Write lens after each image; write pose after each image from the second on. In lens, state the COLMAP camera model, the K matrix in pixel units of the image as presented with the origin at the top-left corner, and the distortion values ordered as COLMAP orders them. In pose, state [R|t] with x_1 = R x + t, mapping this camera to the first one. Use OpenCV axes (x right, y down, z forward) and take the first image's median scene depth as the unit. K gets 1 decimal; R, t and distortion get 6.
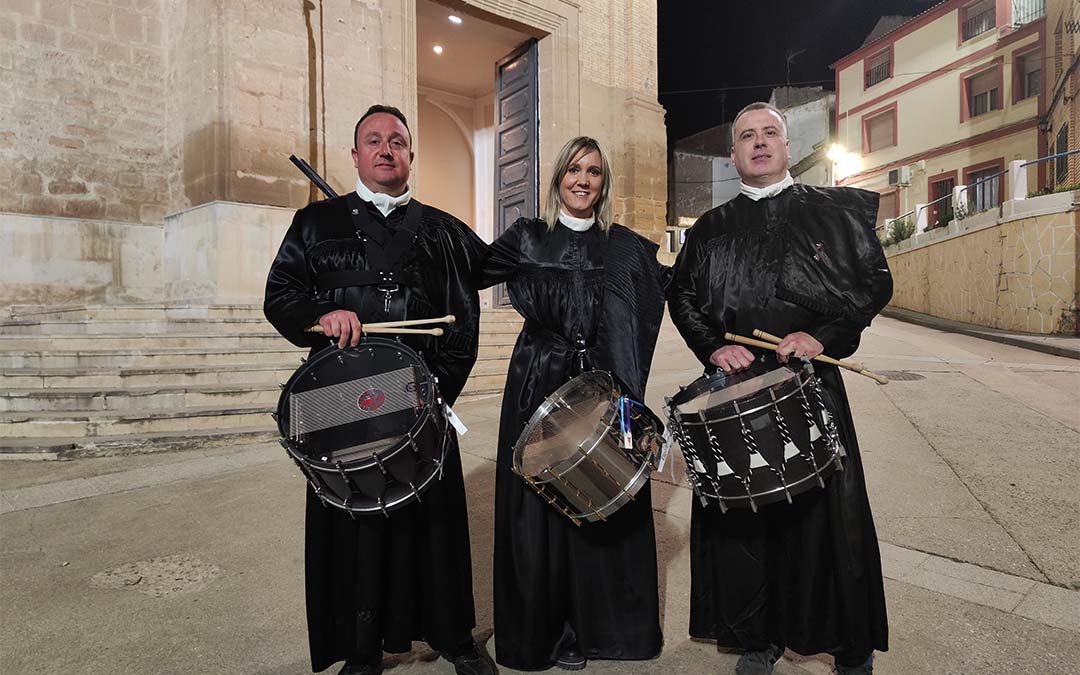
lens RADIAL K [[754.6, 0, 540.0], [0, 754.6, 337.5], [0, 0, 1]] dist [0.004672, 0.002437]
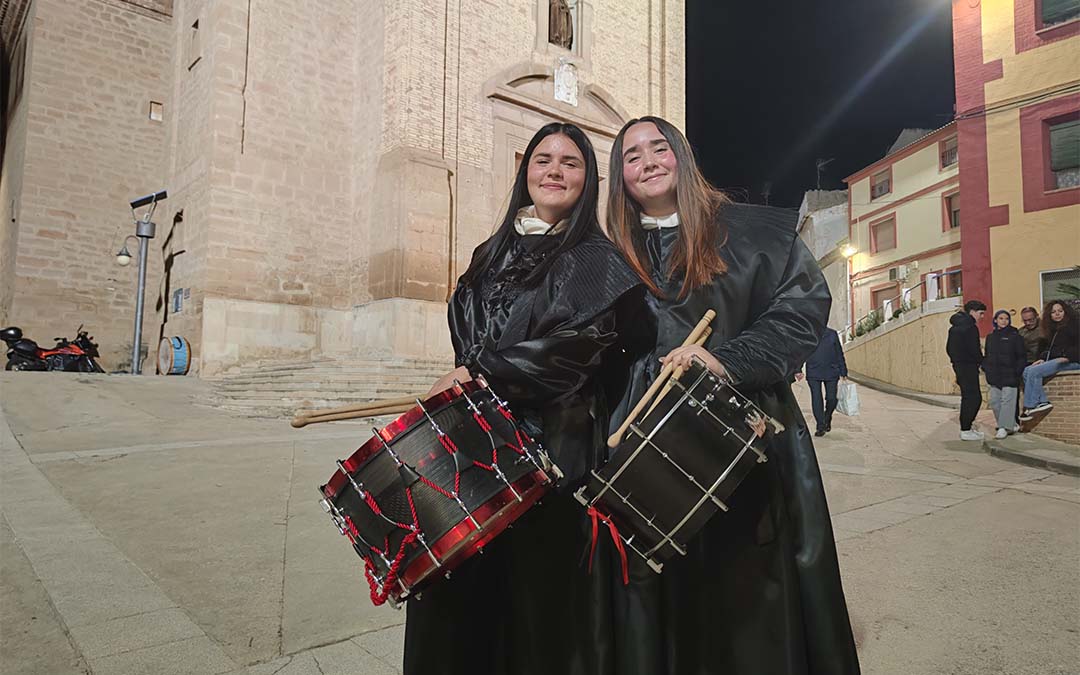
lens RADIAL K [[767.7, 0, 540.0], [0, 767.7, 337.5], [0, 0, 1]] dist [0.024521, -0.001230]
pose [[0.997007, 0.017095, -0.075393, 0.006049], [-0.024758, 0.994486, -0.101908, 0.055800], [0.073235, 0.103470, 0.991933, -0.517756]]
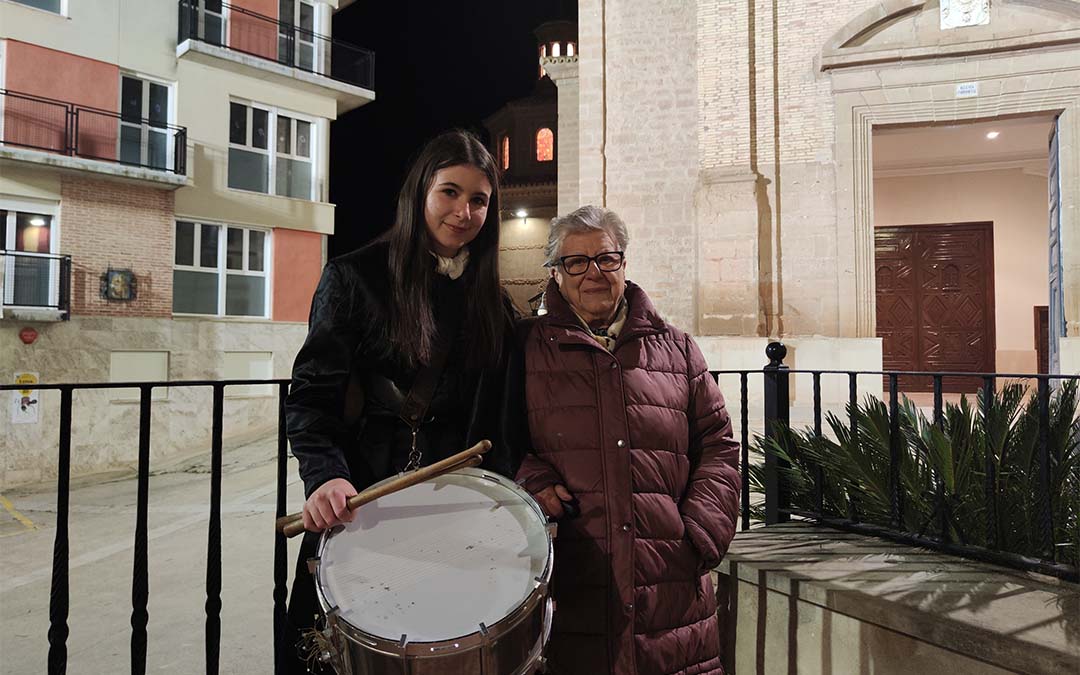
lens RADIAL K [[754.6, 0, 540.0], [0, 754.6, 337.5], [0, 0, 1]] dist [0.004672, 0.002437]
pose [[0.474511, -0.012125, -0.880166, 0.666638], [-0.016895, 0.999595, -0.022878, -0.120283], [0.880087, 0.025727, 0.474114, 0.011646]]
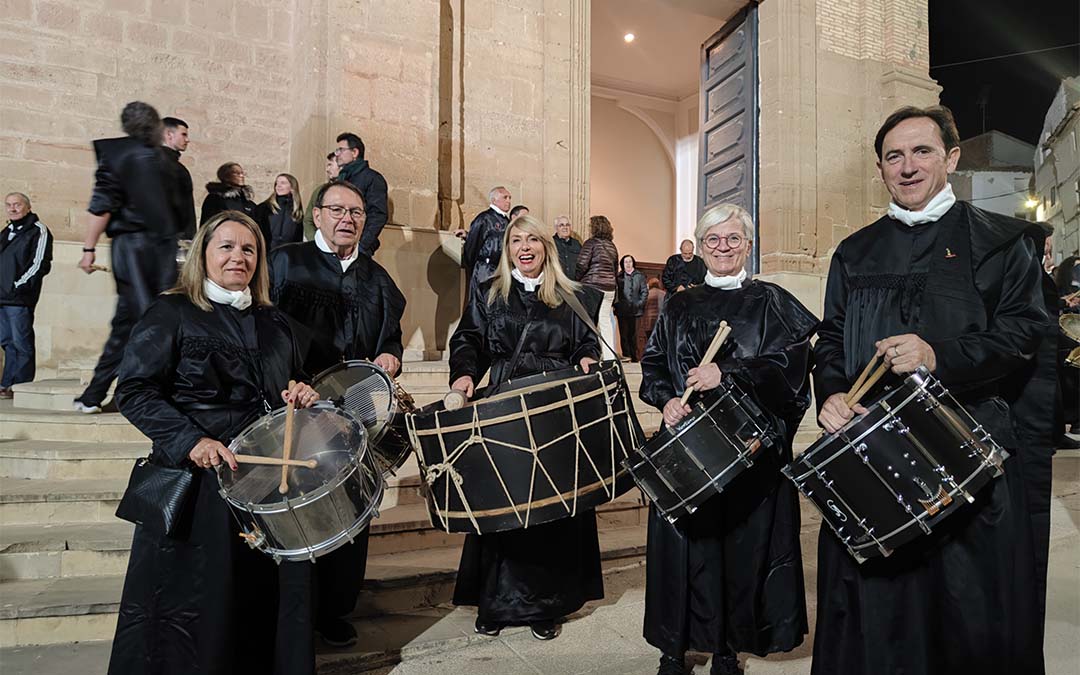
lens RADIAL K [[754.6, 0, 540.0], [0, 754.6, 337.5], [0, 0, 1]] dist [0.004672, 0.002437]
pose [[0.961774, 0.006047, -0.273776, -0.005057], [-0.019443, 0.998741, -0.046247, -0.029640], [0.273152, 0.049802, 0.960681, 0.307951]]
